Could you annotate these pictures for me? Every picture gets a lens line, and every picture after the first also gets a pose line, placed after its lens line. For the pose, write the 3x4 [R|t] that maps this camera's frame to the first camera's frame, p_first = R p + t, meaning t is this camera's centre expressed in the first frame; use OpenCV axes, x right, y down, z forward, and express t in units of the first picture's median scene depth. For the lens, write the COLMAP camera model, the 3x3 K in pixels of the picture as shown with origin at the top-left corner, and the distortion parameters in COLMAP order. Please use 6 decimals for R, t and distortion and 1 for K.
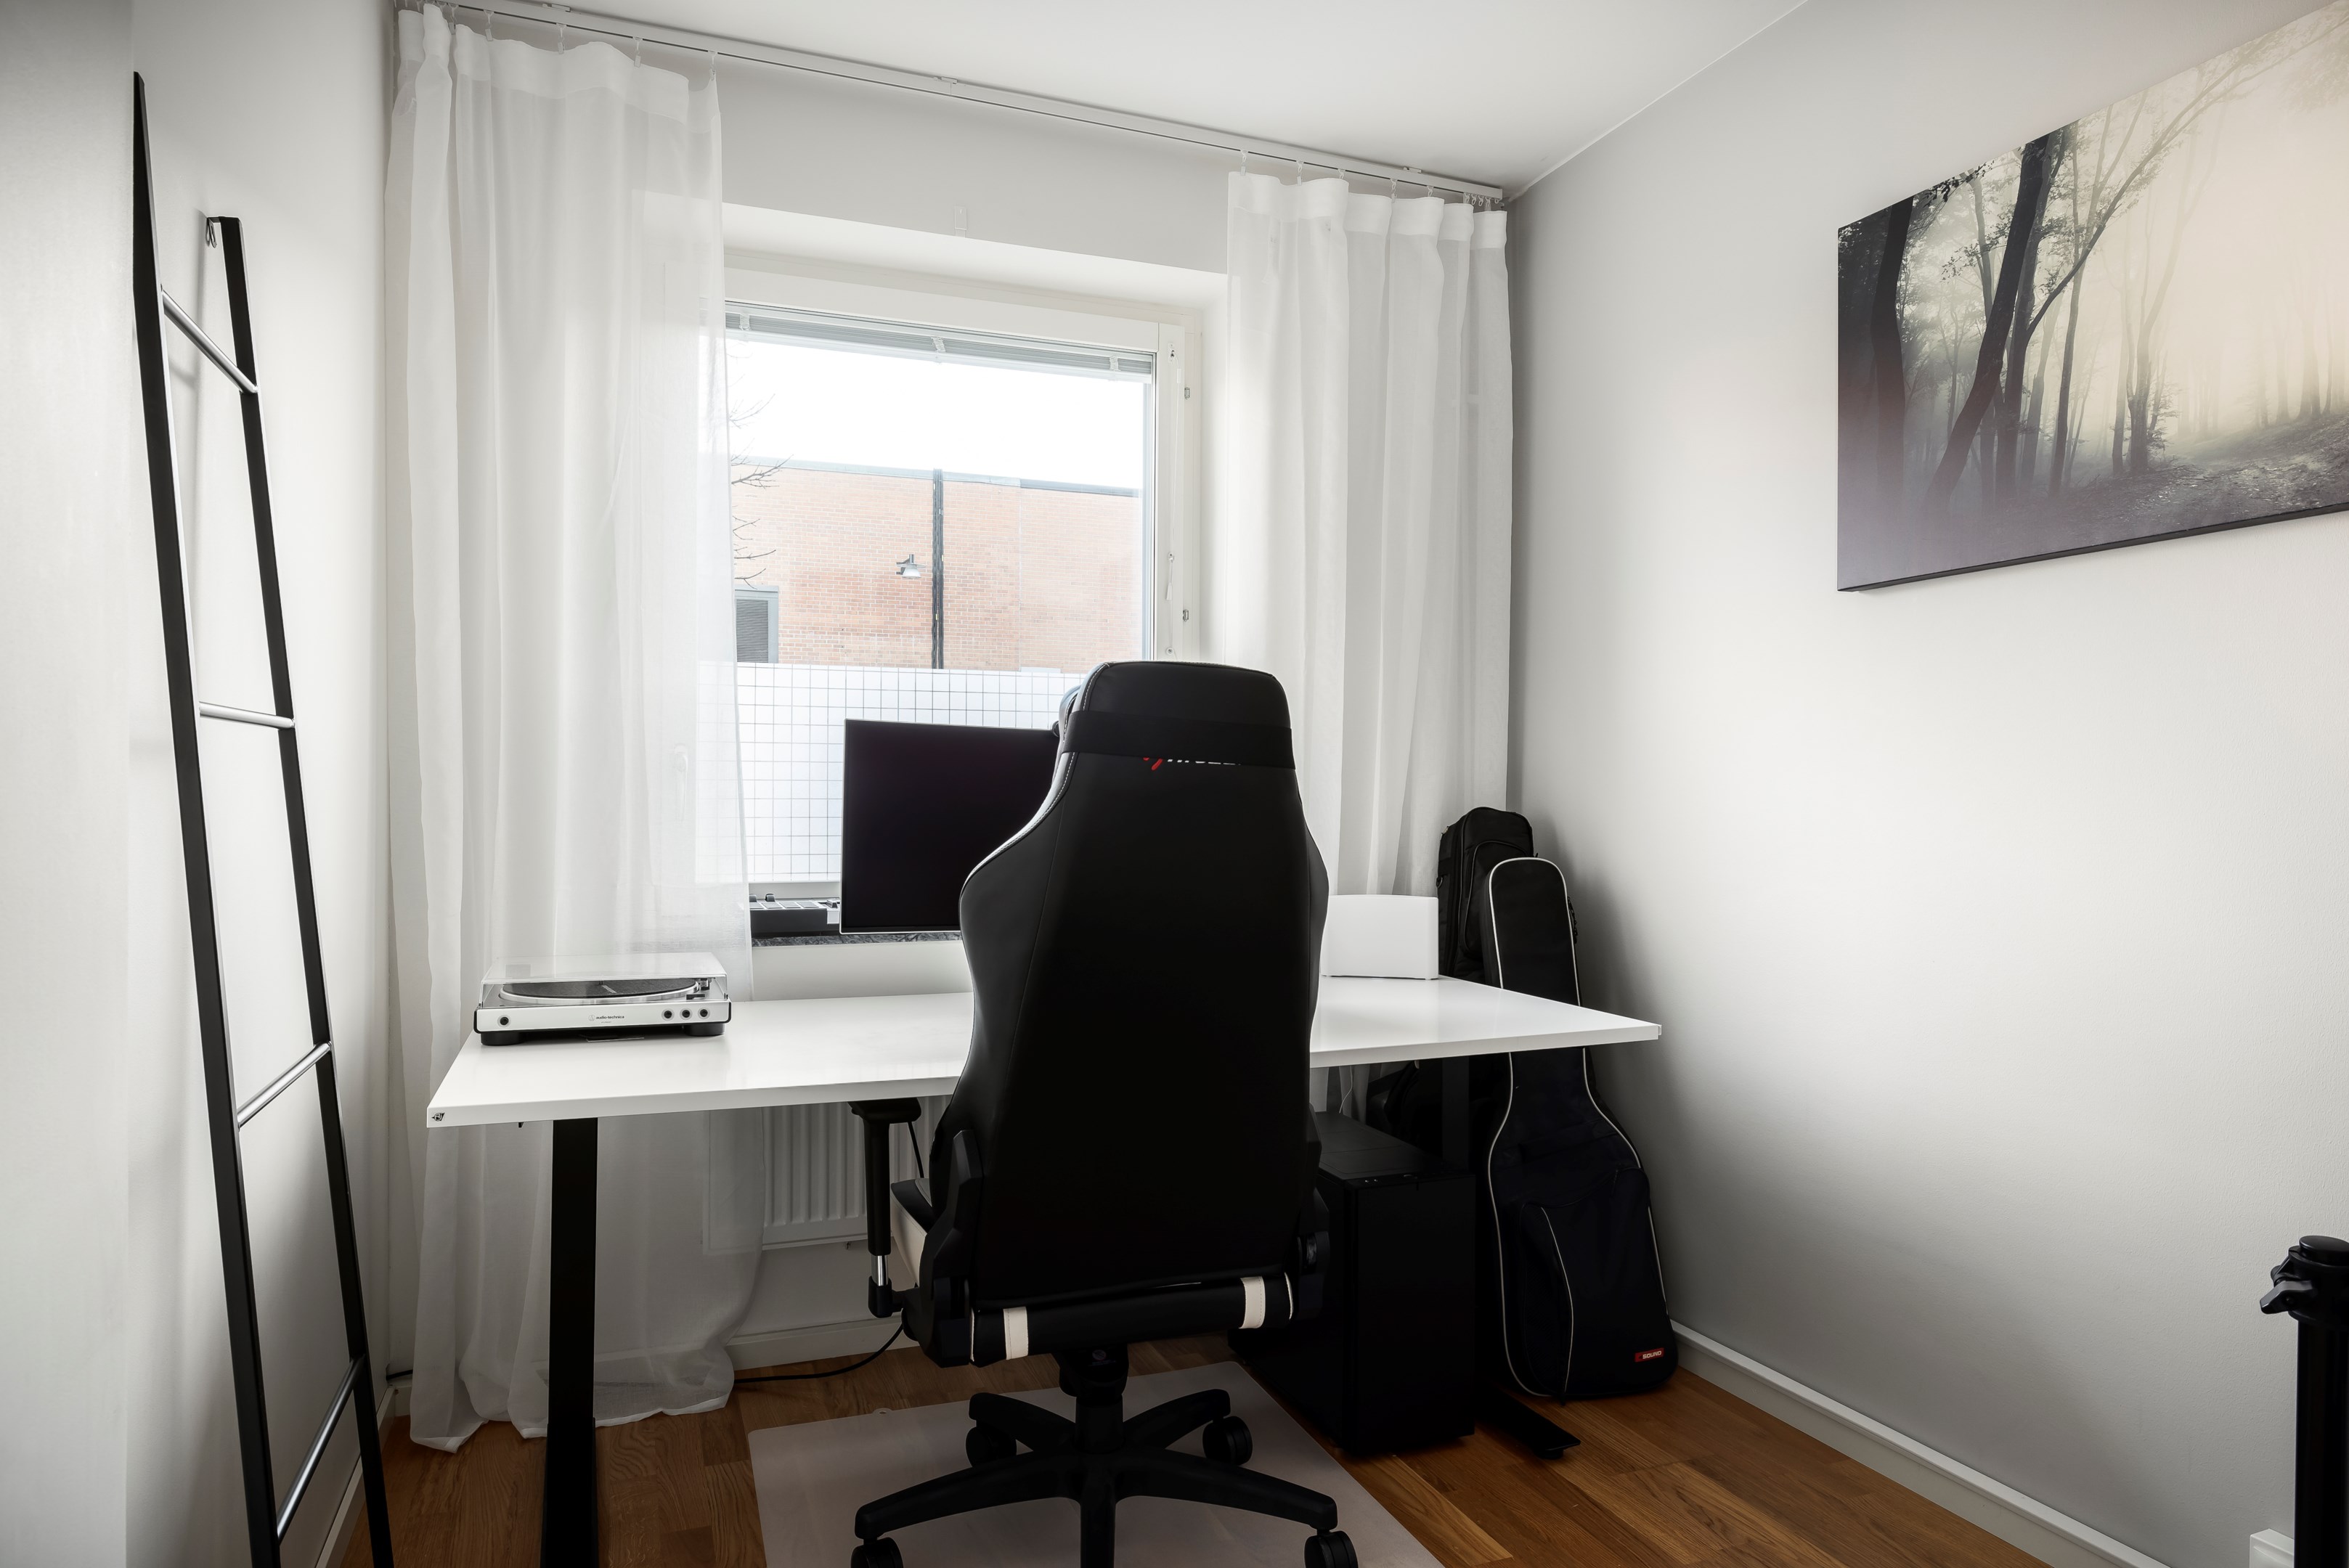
lens RADIAL K [[1437.3, 0, 1179.4], [0, 1437.3, 789.1], [0, 0, 1]] dist [-0.003626, -0.002923]
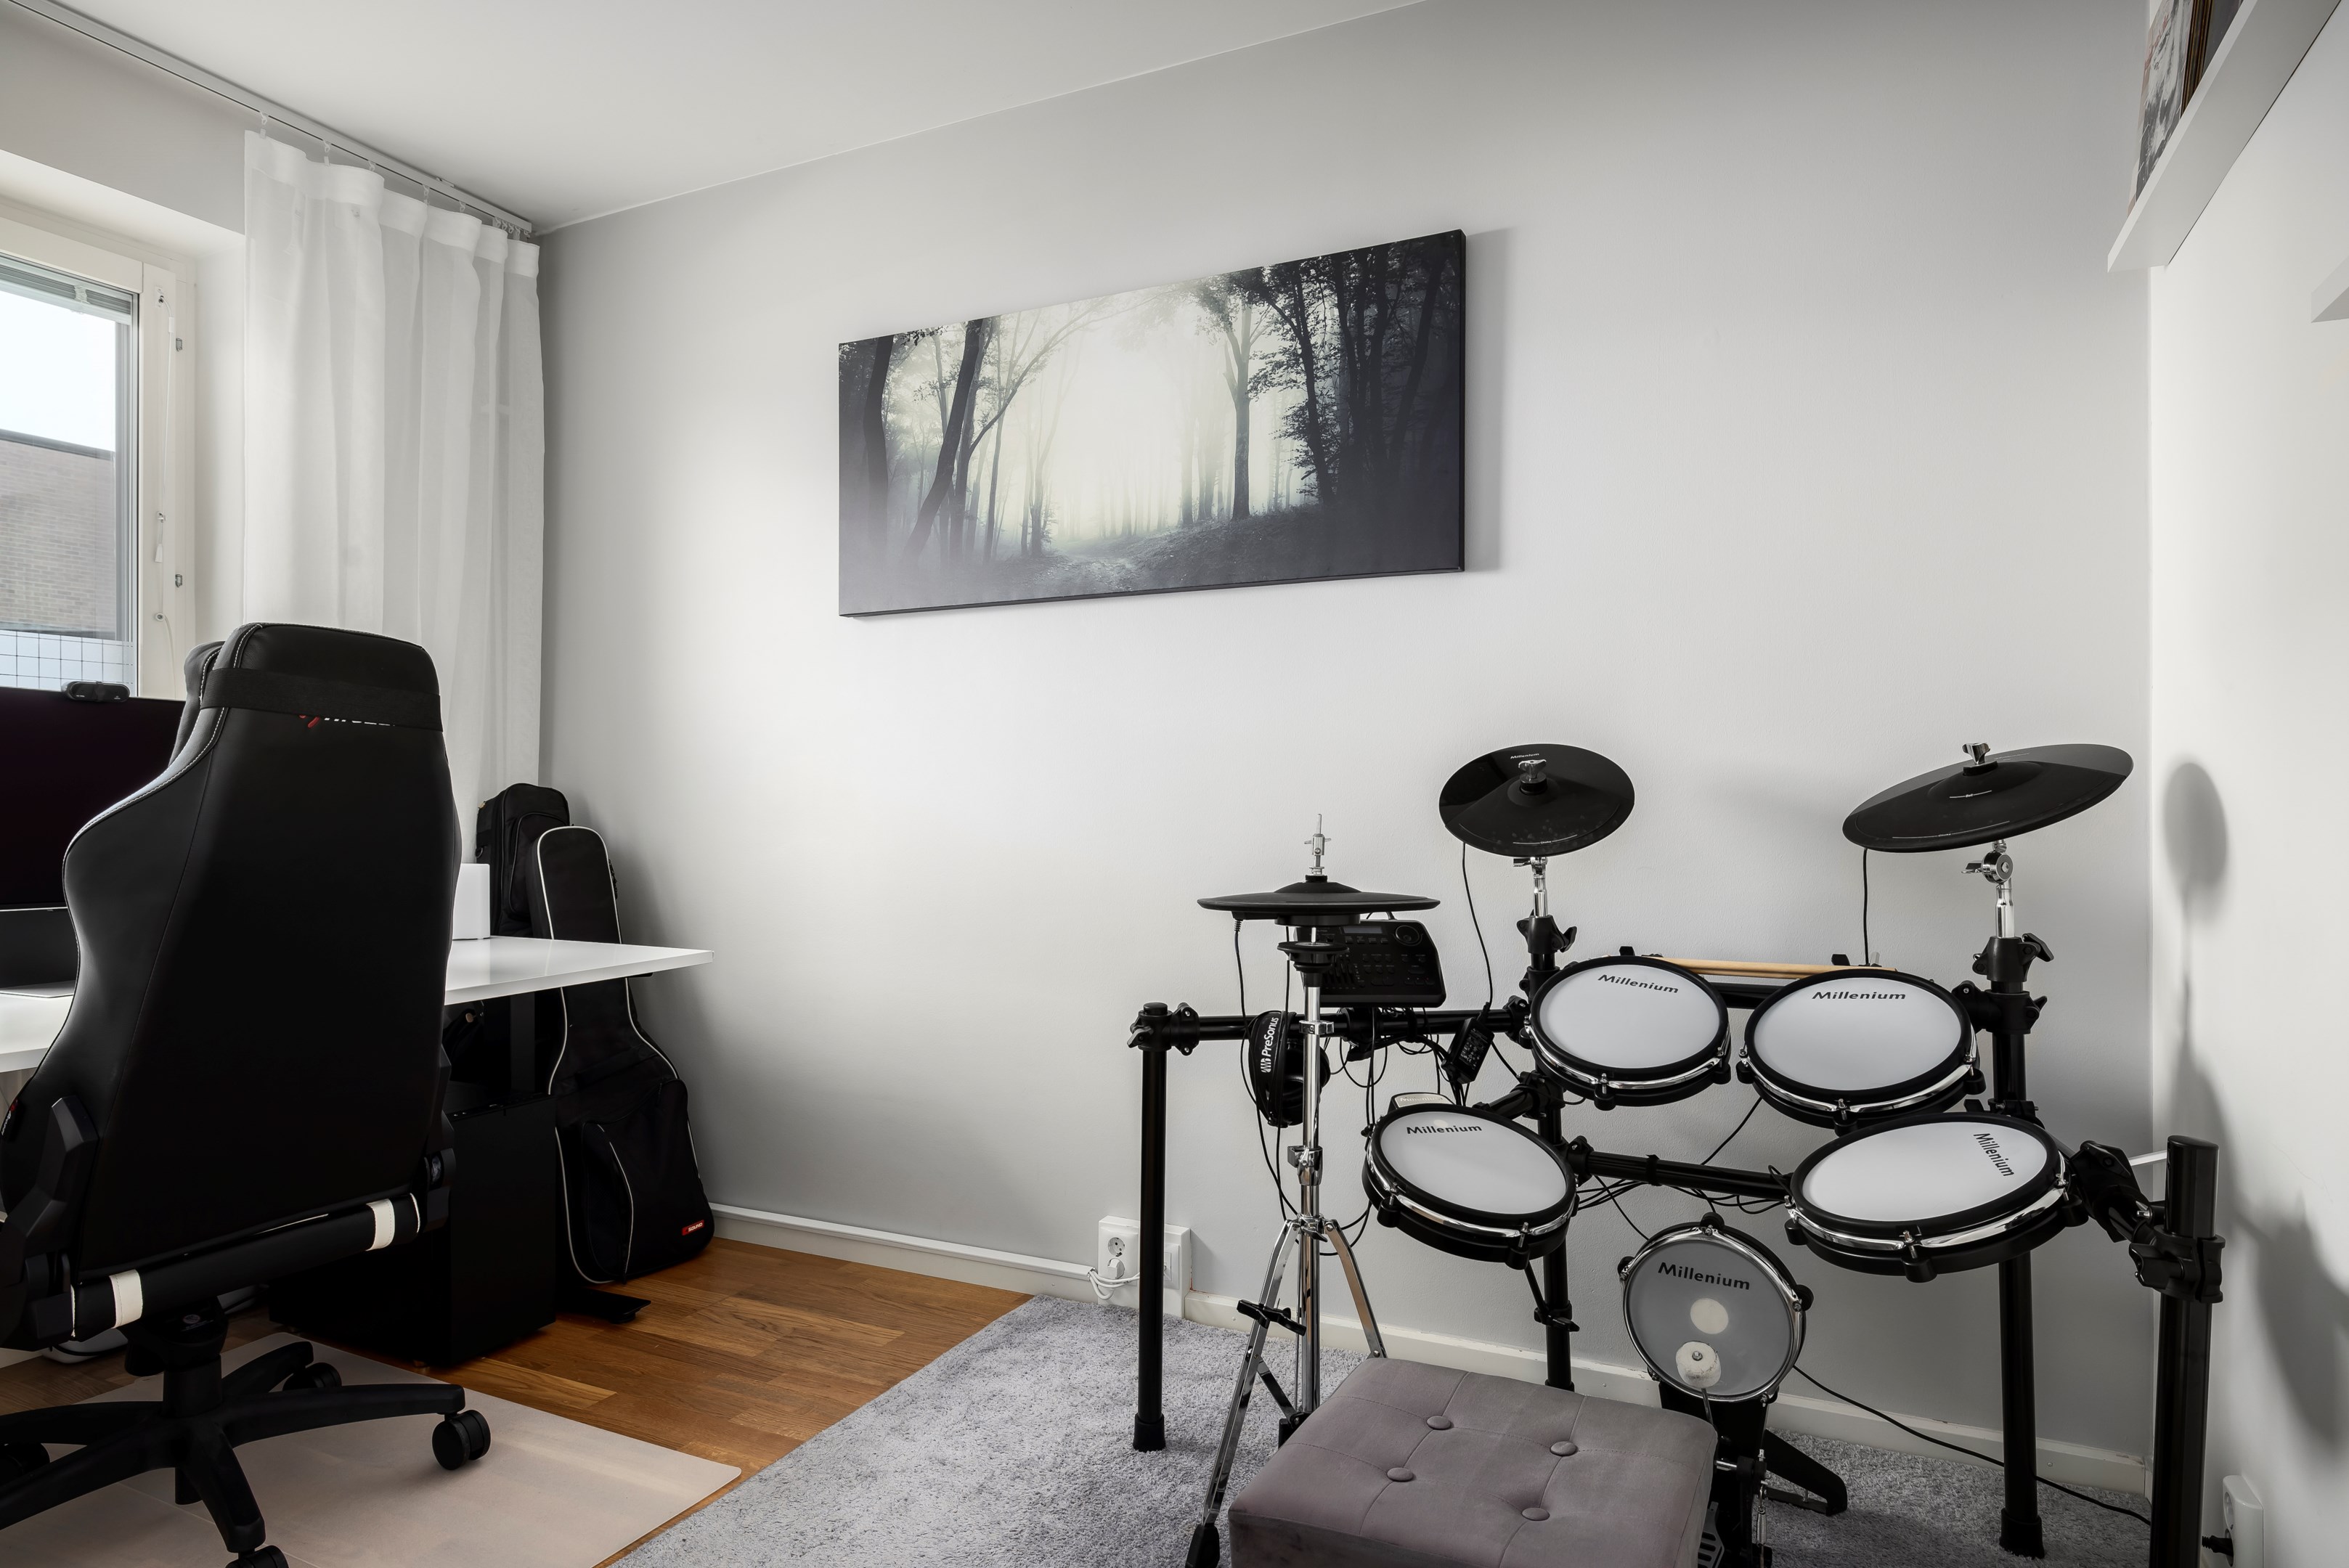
lens RADIAL K [[1308.2, 0, 1184.3], [0, 1308.2, 786.9], [0, 0, 1]] dist [-0.005445, 0.000258]
pose [[0.728273, -0.001324, 0.685286, -0.151058], [0.001072, 0.999999, 0.000793, 0.022024], [-0.685286, 0.000157, 0.728274, -0.111703]]
